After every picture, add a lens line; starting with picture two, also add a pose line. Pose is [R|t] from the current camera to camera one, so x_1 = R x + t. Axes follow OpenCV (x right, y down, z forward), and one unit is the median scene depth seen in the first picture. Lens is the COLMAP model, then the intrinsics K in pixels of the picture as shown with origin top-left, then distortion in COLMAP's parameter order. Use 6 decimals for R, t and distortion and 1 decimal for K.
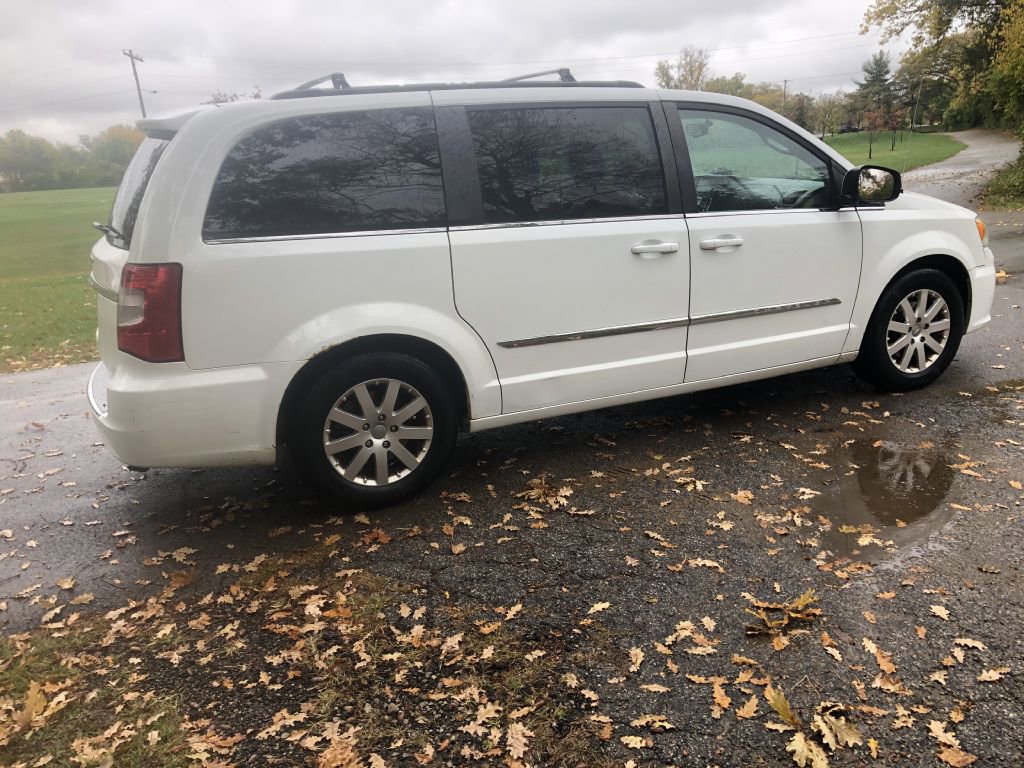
lens RADIAL K [[869.8, 0, 509.9], [0, 869.8, 382.6], [0, 0, 1]] dist [0.042791, -0.048944]
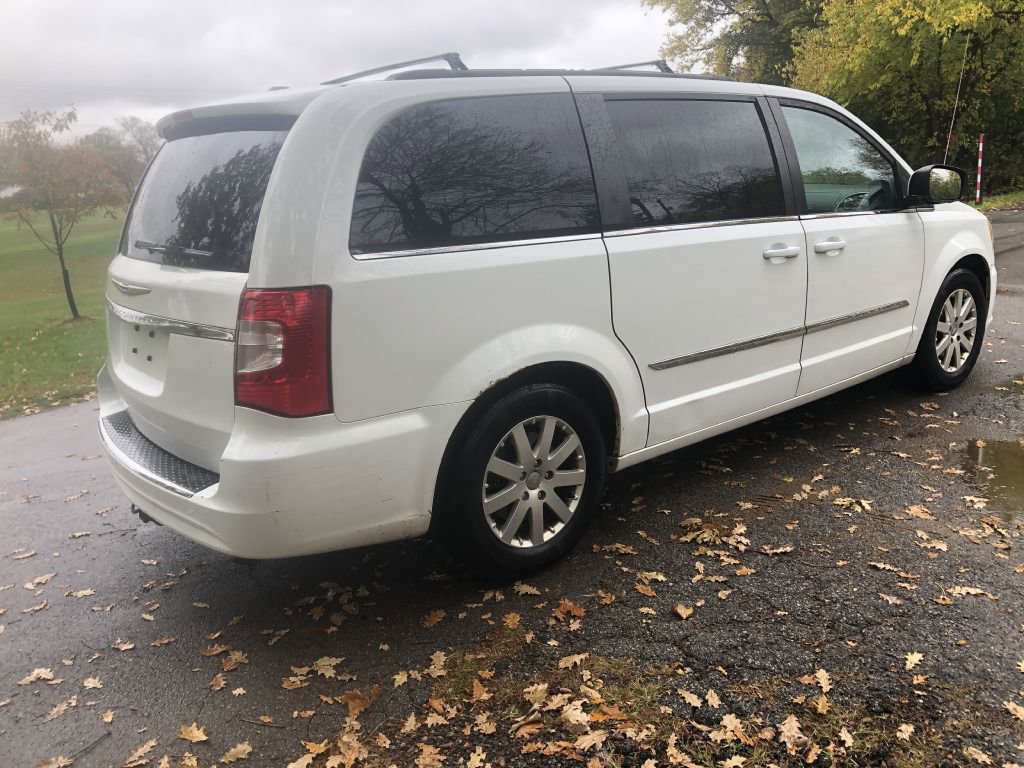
lens RADIAL K [[869.8, 0, 529.0], [0, 869.8, 379.7], [0, 0, 1]] dist [0.042791, -0.048944]
pose [[0.963622, -0.068884, 0.258239, -0.359715], [0.078723, 0.996505, -0.027942, -0.016506], [-0.255412, 0.047255, 0.965677, 0.196286]]
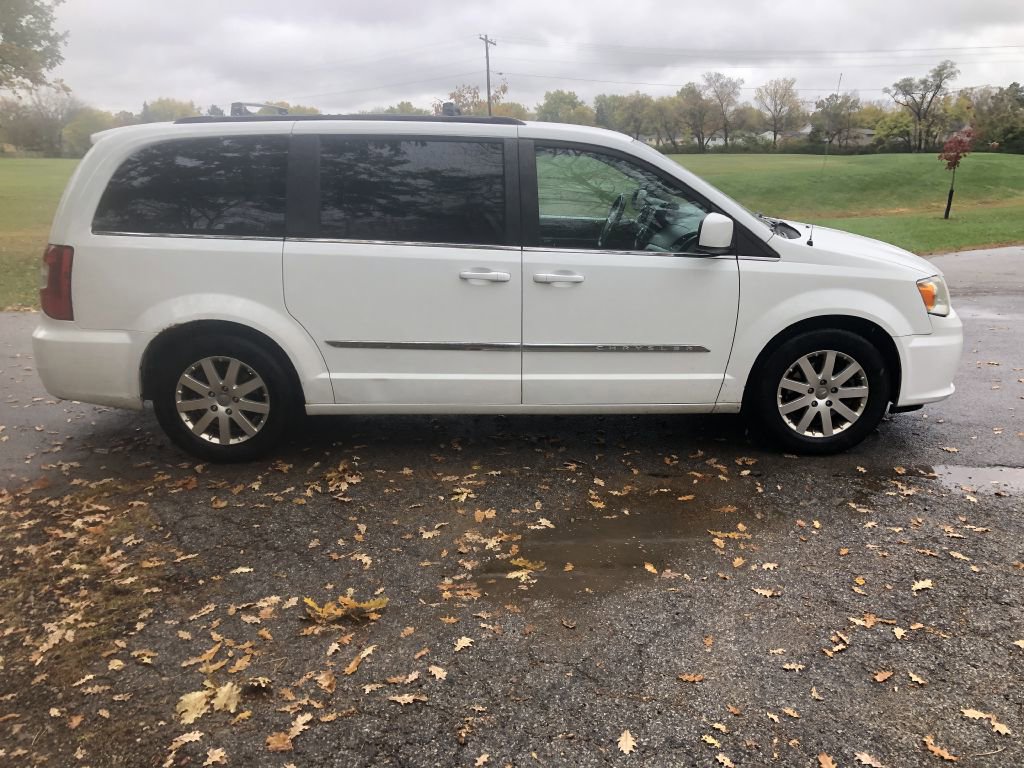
lens RADIAL K [[869.8, 0, 510.9], [0, 869.8, 380.7], [0, 0, 1]] dist [0.042791, -0.048944]
pose [[0.919386, 0.157538, -0.360432, 0.647510], [-0.151354, 0.987431, 0.045513, -0.085348], [0.363072, 0.012709, 0.931674, 0.010686]]
